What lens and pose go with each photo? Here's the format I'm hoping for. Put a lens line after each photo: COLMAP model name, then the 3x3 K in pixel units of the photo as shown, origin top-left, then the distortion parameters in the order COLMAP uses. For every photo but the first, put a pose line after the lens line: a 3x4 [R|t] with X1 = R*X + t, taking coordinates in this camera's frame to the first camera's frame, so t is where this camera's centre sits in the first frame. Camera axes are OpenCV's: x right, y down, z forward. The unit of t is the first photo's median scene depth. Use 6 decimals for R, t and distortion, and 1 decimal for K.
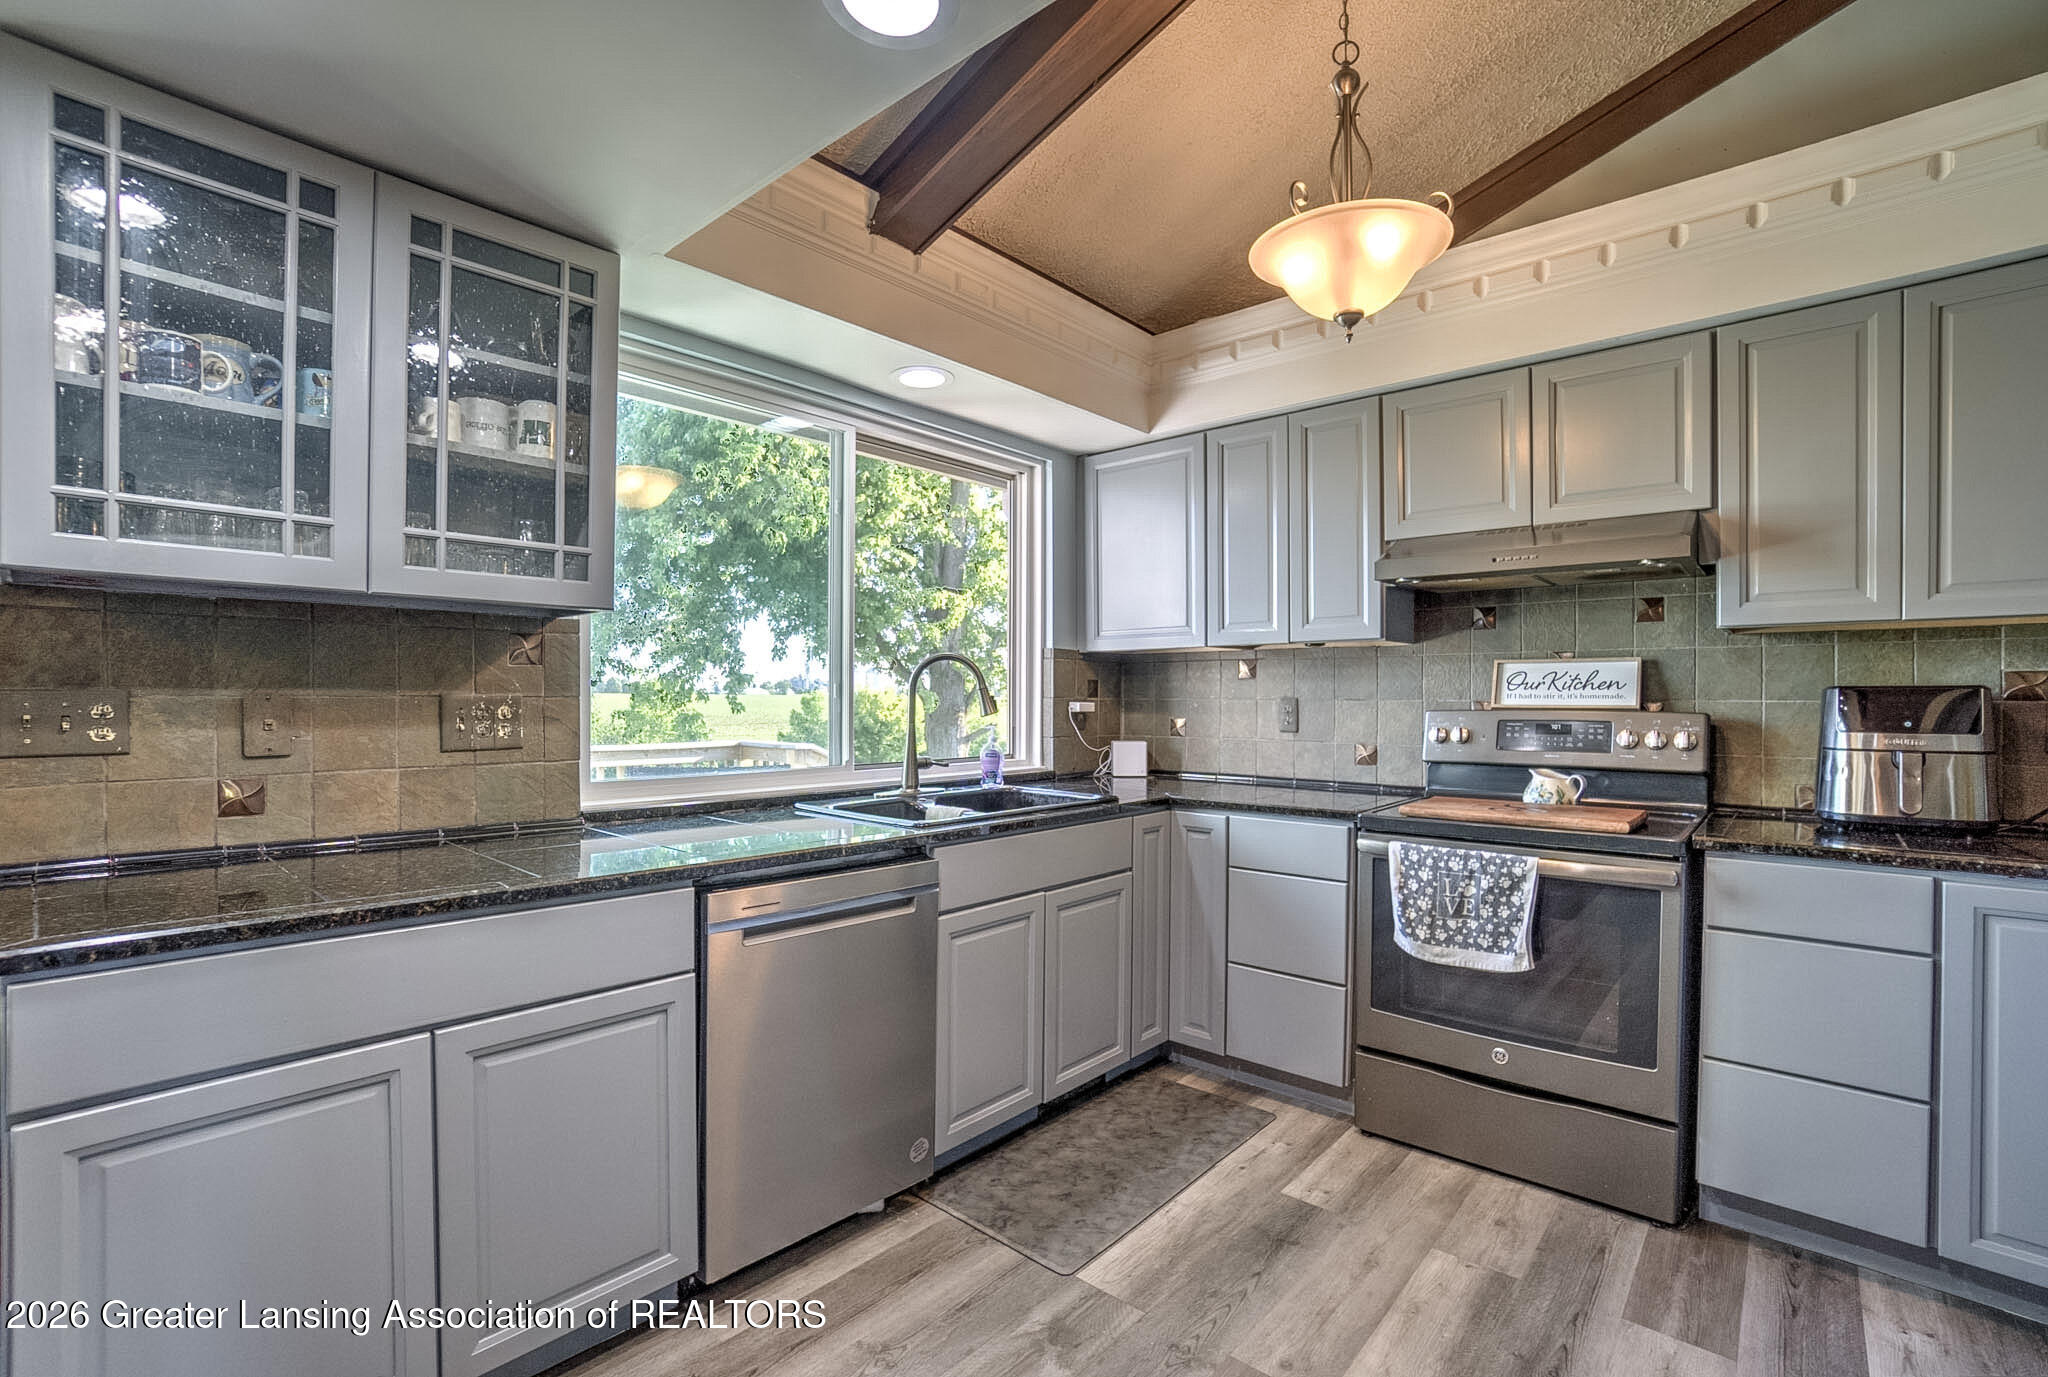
lens RADIAL K [[918.3, 0, 1006.3], [0, 918.3, 711.0], [0, 0, 1]] dist [-0.068707, 0.024353]
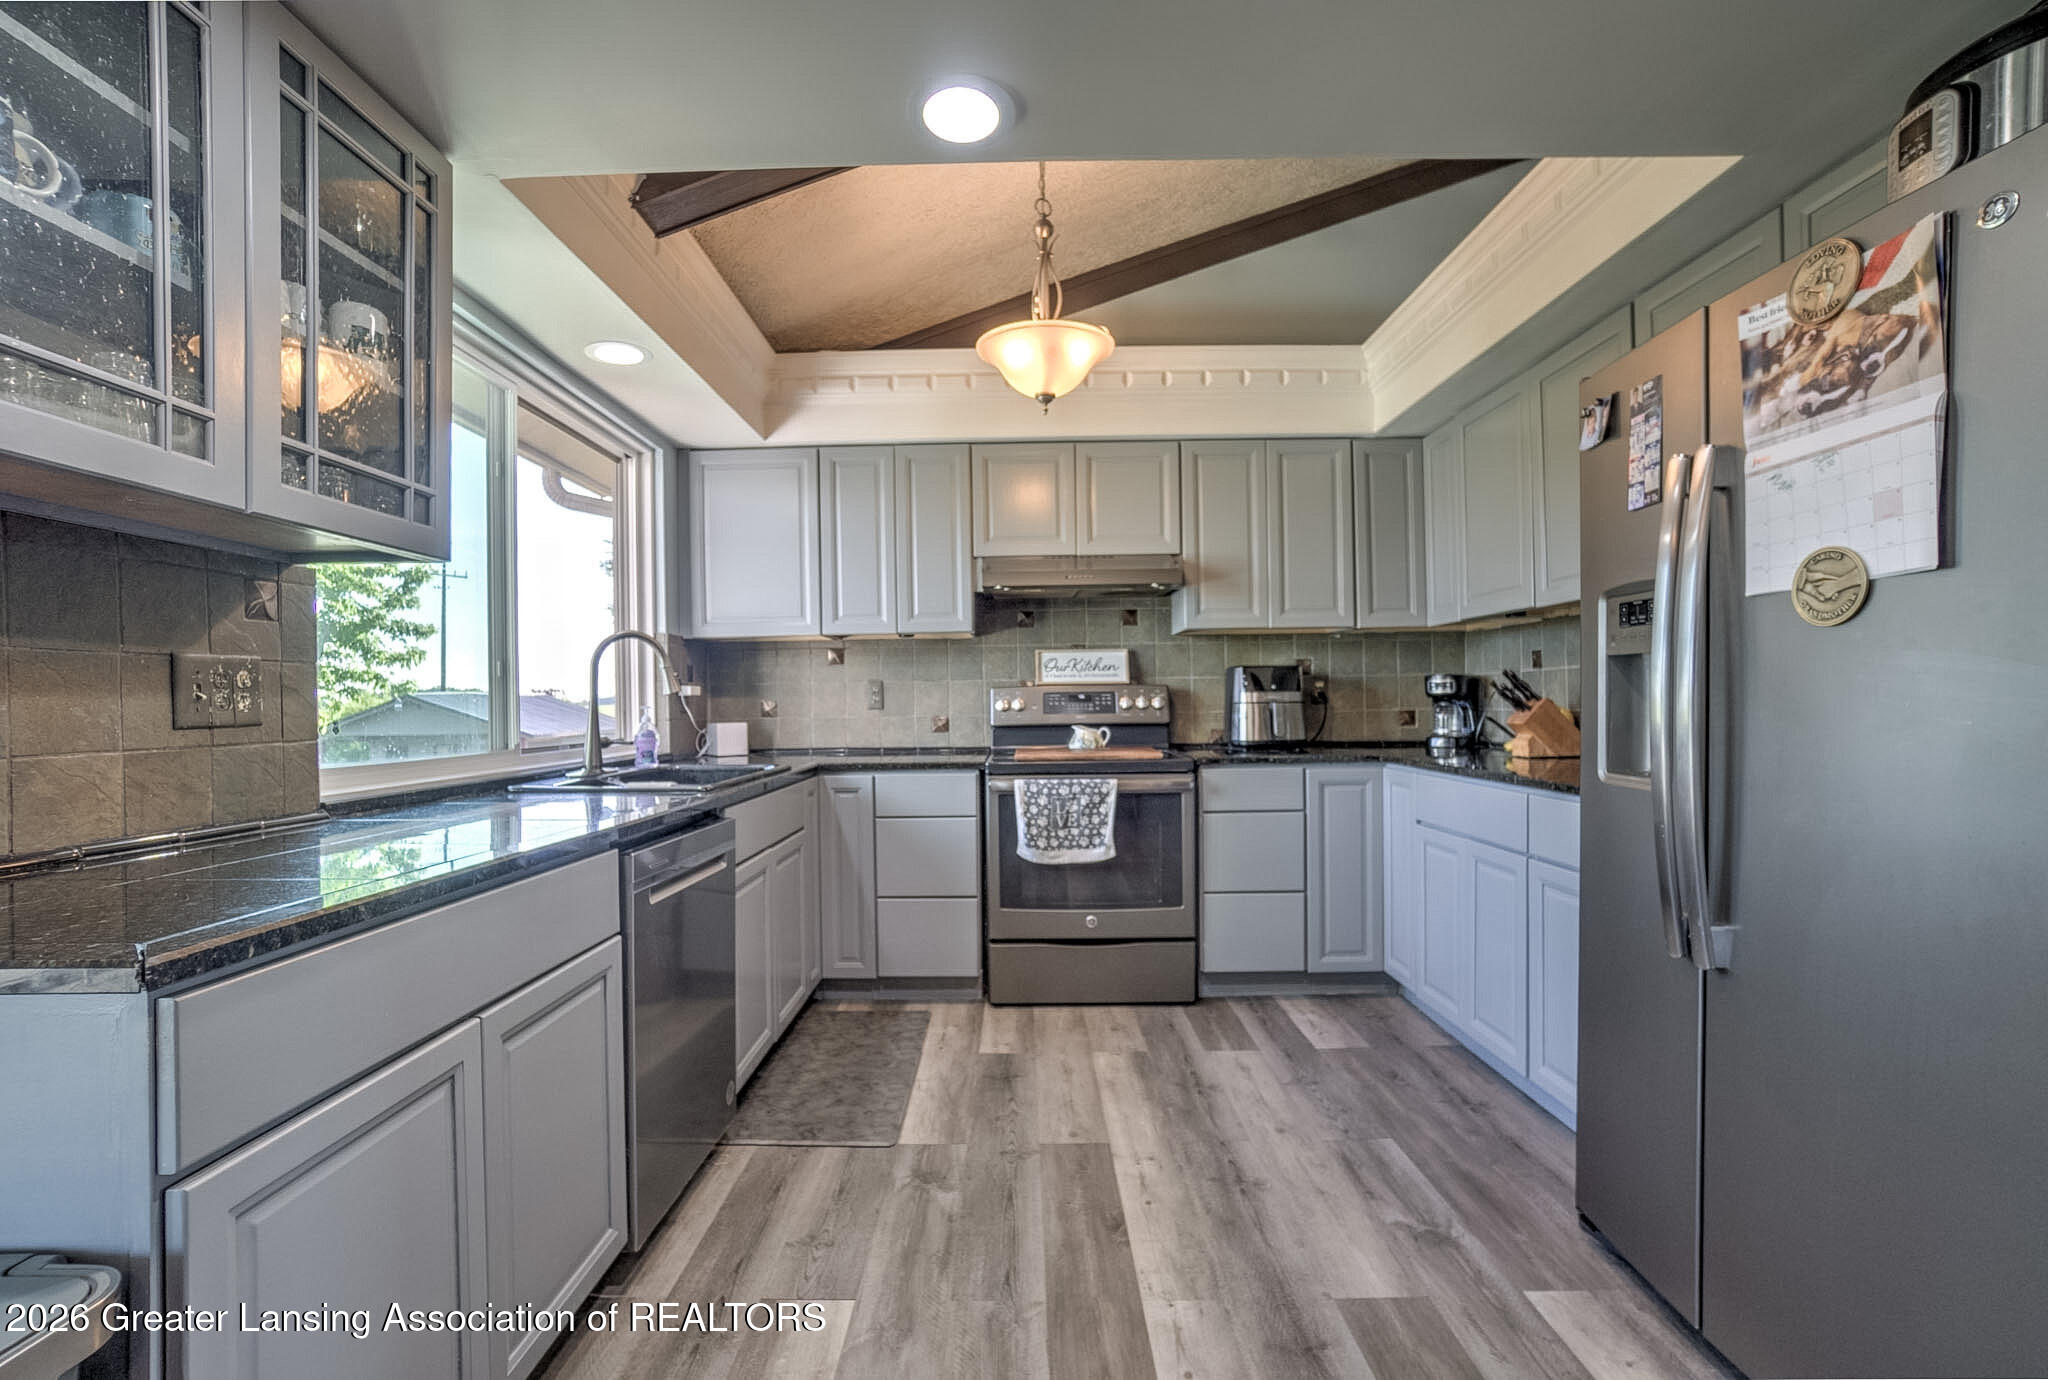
lens RADIAL K [[906.9, 0, 1010.1], [0, 906.9, 714.2], [0, 0, 1]] dist [-0.046484, 0.000667]
pose [[0.751612, -0.023131, 0.659200, -0.491953], [0.025624, 0.999654, 0.005862, 0.039546], [-0.659108, 0.012486, 0.751945, -0.013089]]
